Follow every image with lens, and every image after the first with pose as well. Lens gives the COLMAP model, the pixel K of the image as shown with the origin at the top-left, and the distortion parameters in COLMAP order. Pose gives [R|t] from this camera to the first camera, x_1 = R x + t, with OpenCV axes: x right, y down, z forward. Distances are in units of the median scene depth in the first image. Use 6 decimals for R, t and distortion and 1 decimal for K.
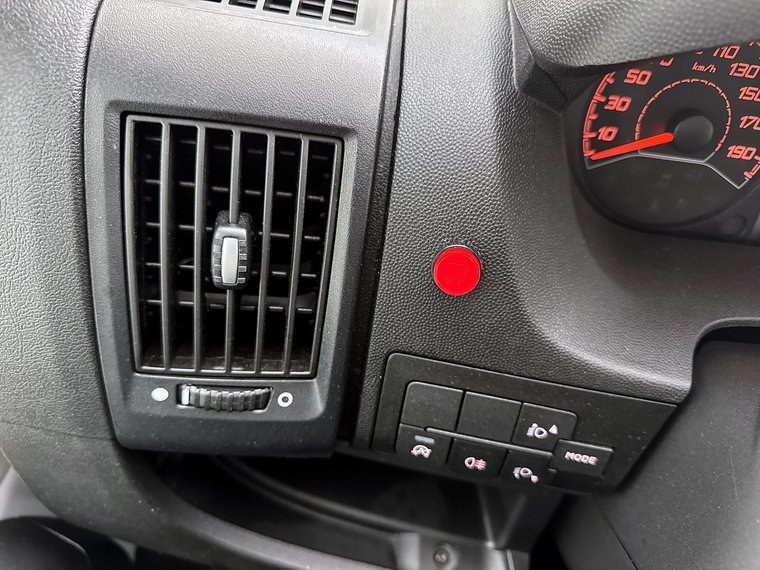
lens RADIAL K [[544.0, 0, 381.0], [0, 544.0, 286.4], [0, 0, 1]] dist [0.019173, -0.066481]
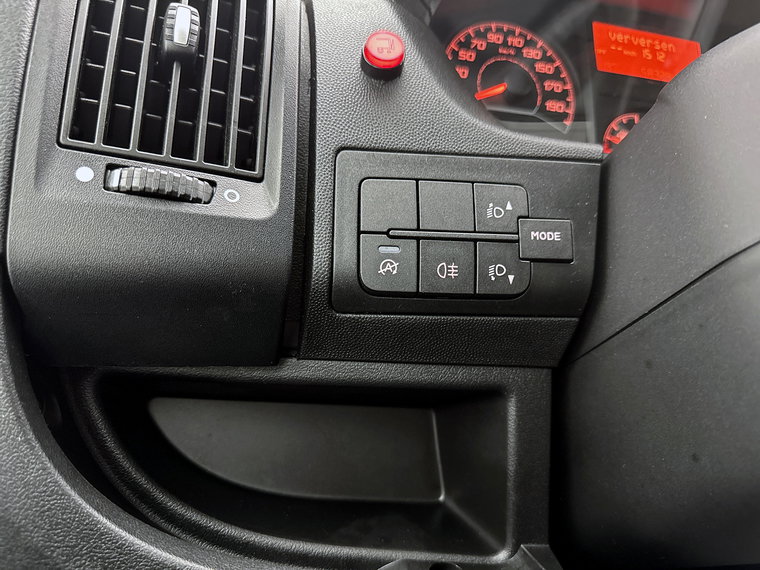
lens RADIAL K [[544.0, 0, 366.4], [0, 544.0, 283.9], [0, 0, 1]] dist [0.019173, -0.066481]
pose [[0.959041, -0.078990, 0.272030, -0.224500], [0.231966, 0.770176, -0.594156, 0.929647], [-0.162578, 0.632922, 0.756953, 0.382850]]
